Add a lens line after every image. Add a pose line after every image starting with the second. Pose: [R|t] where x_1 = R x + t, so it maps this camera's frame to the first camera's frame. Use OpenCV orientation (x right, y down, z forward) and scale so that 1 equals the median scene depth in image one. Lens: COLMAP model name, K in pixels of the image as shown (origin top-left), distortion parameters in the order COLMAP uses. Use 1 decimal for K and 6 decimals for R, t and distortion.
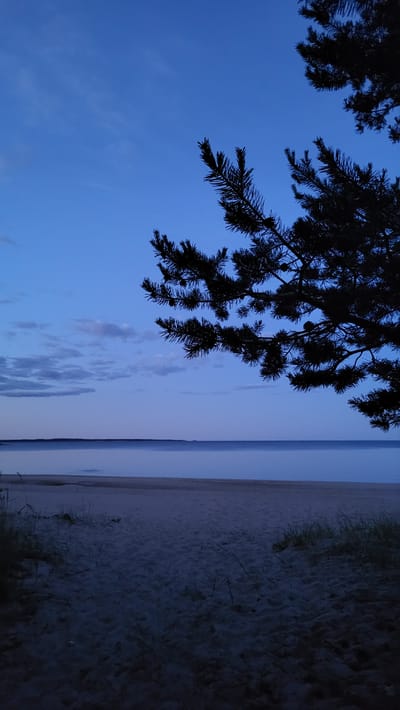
lens RADIAL K [[558.9, 0, 197.1], [0, 558.9, 370.2], [0, 0, 1]] dist [0.023965, -0.026569]
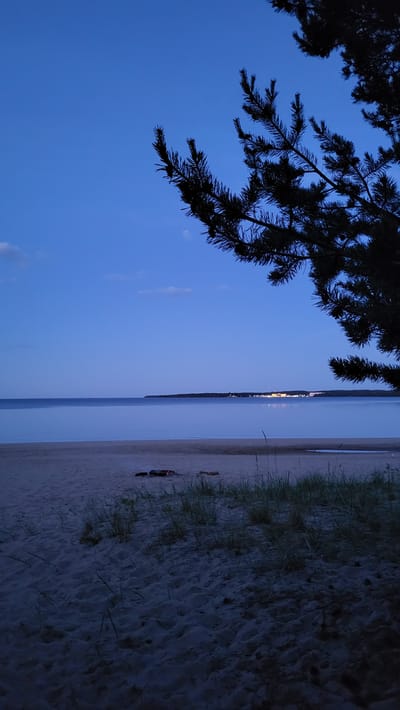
lens RADIAL K [[548.2, 0, 206.4], [0, 548.2, 357.3], [0, 0, 1]] dist [0.032441, -0.020518]
pose [[0.828799, 0.036832, 0.558333, -0.308635], [-0.066245, 0.997272, 0.032548, -0.008700], [-0.555611, -0.063963, 0.828978, 0.349670]]
